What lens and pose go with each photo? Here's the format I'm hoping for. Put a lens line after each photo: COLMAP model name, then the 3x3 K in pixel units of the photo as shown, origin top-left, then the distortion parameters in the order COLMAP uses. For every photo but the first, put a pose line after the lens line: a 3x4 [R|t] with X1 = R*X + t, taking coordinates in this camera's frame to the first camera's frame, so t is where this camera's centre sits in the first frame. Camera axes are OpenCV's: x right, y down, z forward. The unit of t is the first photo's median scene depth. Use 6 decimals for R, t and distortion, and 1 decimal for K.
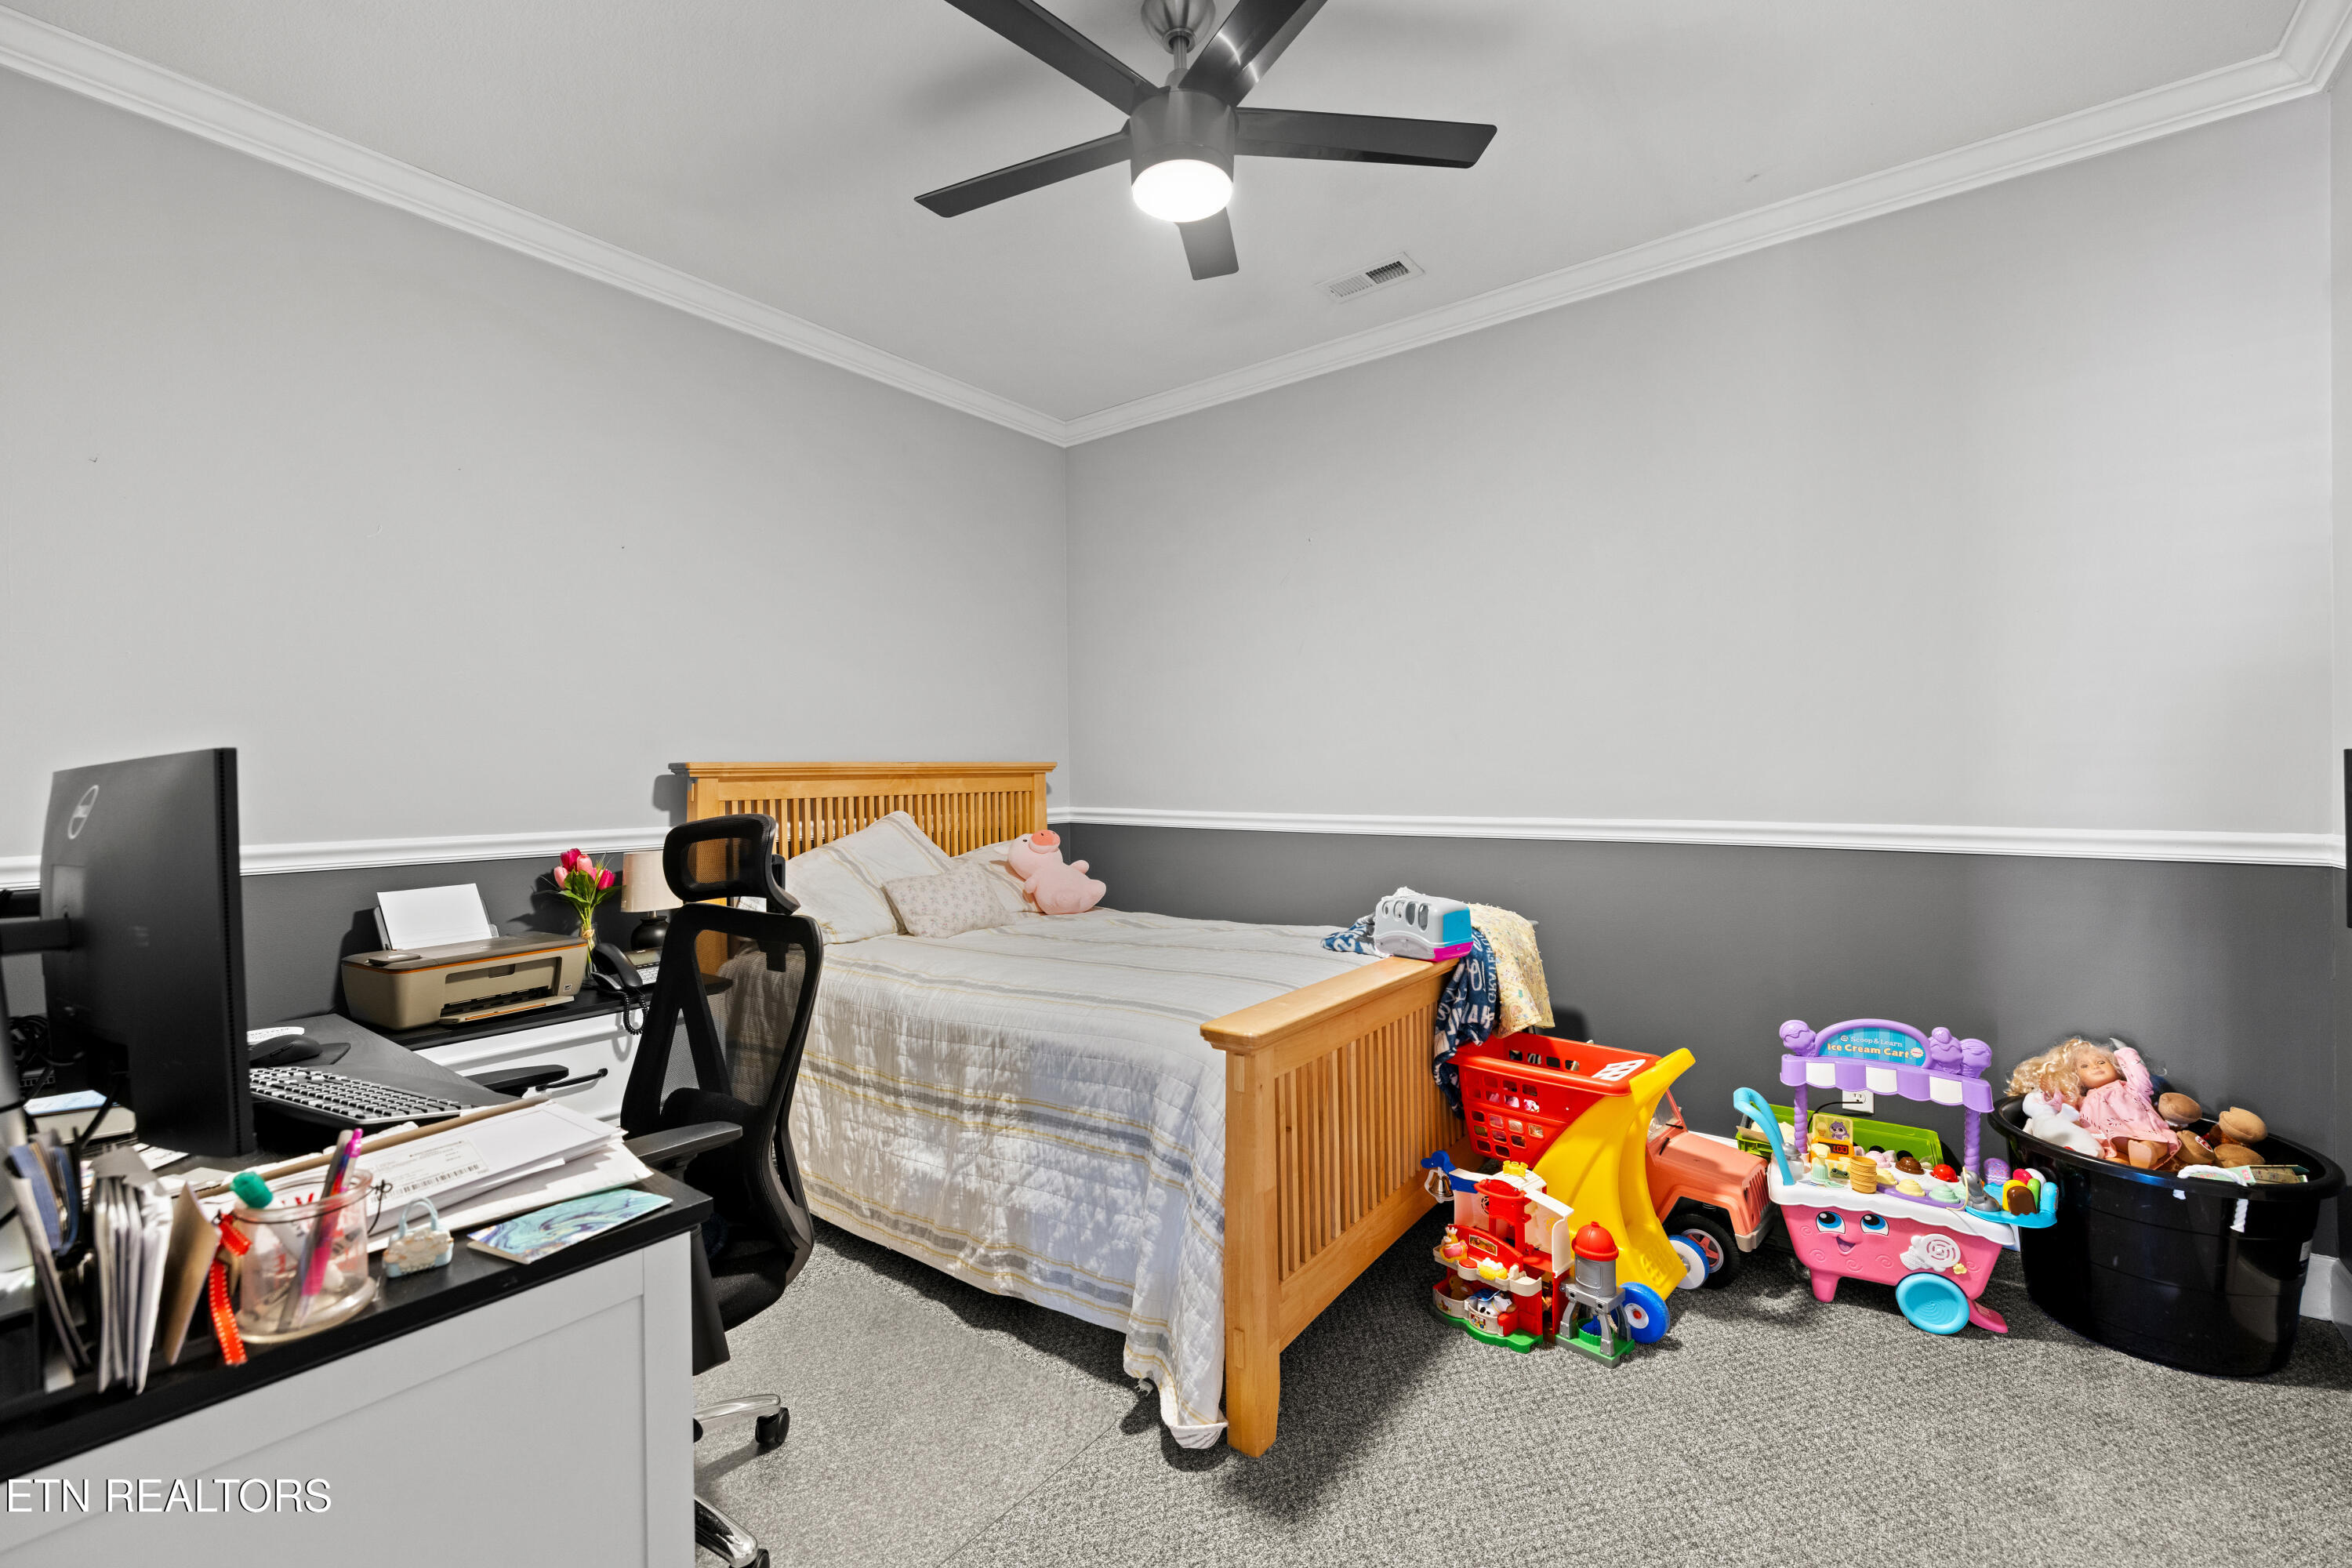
lens RADIAL K [[1003.7, 0, 1166.7], [0, 1003.7, 774.8], [0, 0, 1]] dist [0.000289, 0.000337]
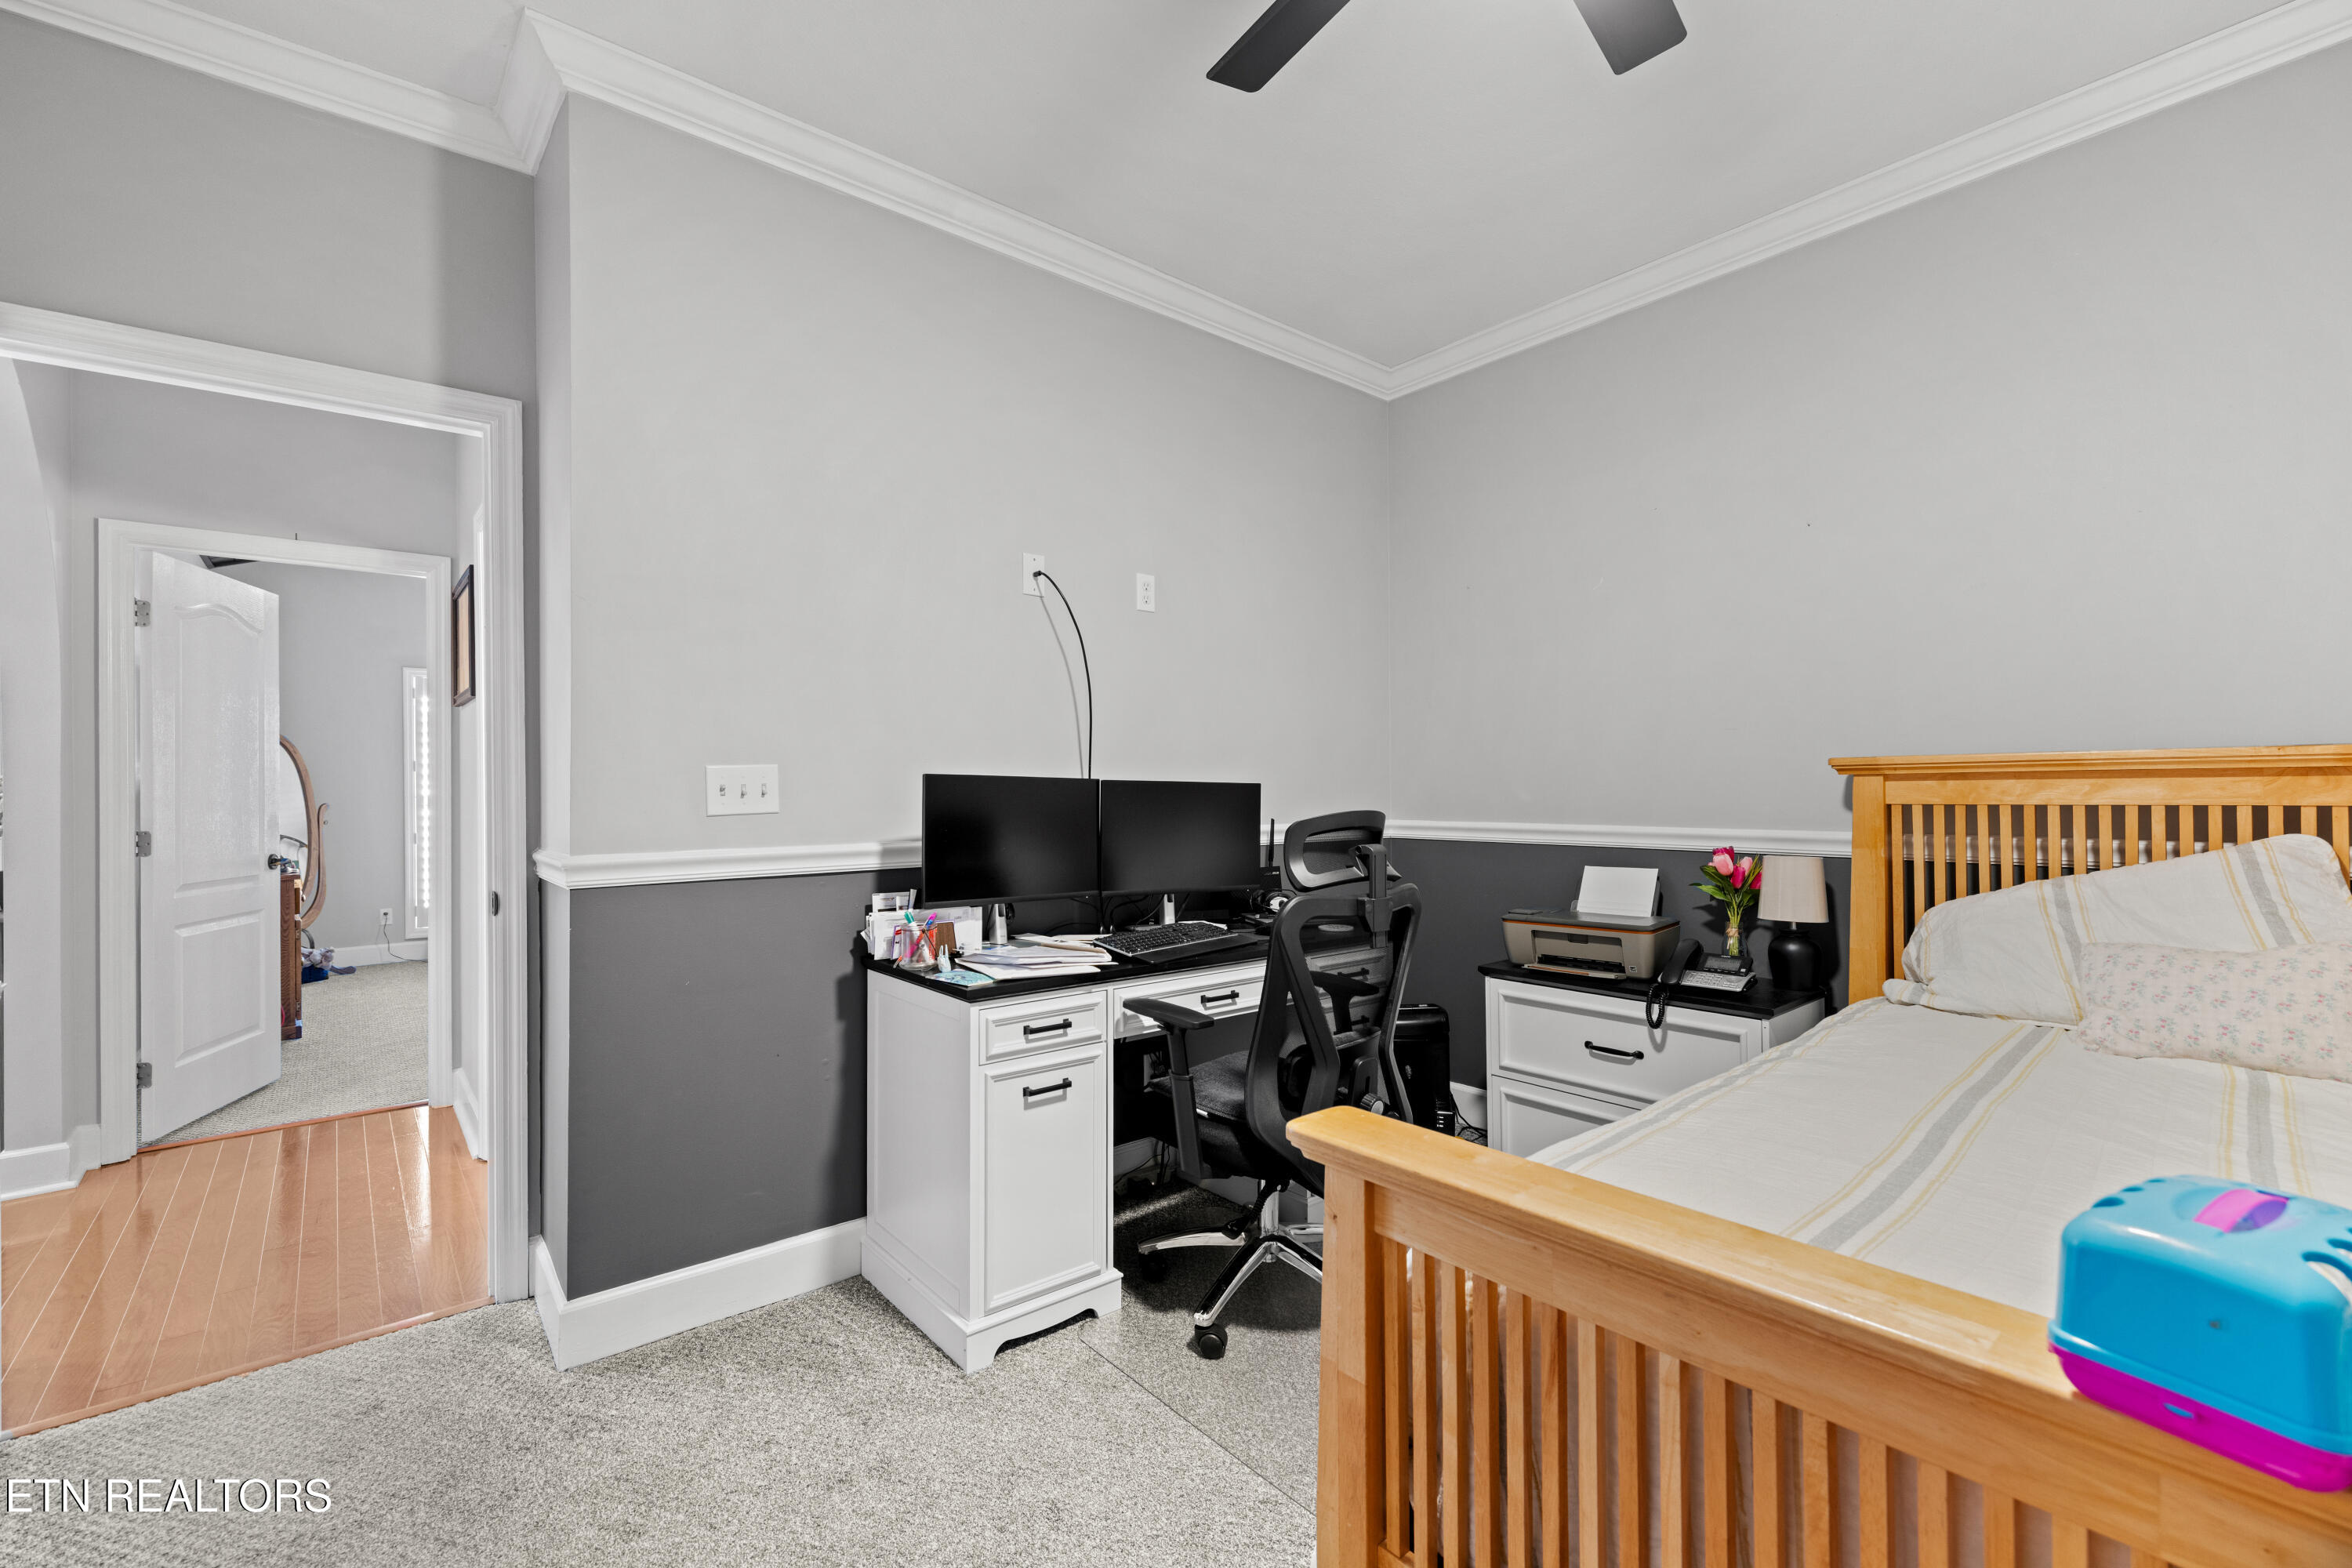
lens RADIAL K [[1008.4, 0, 1164.6], [0, 1008.4, 769.7], [0, 0, 1]] dist [0.000824, 0.000329]
pose [[-0.226612, -0.002147, -0.973983, 0.440913], [0.011326, 0.999924, -0.004839, -0.004115], [0.973919, -0.012128, -0.226571, 0.565099]]
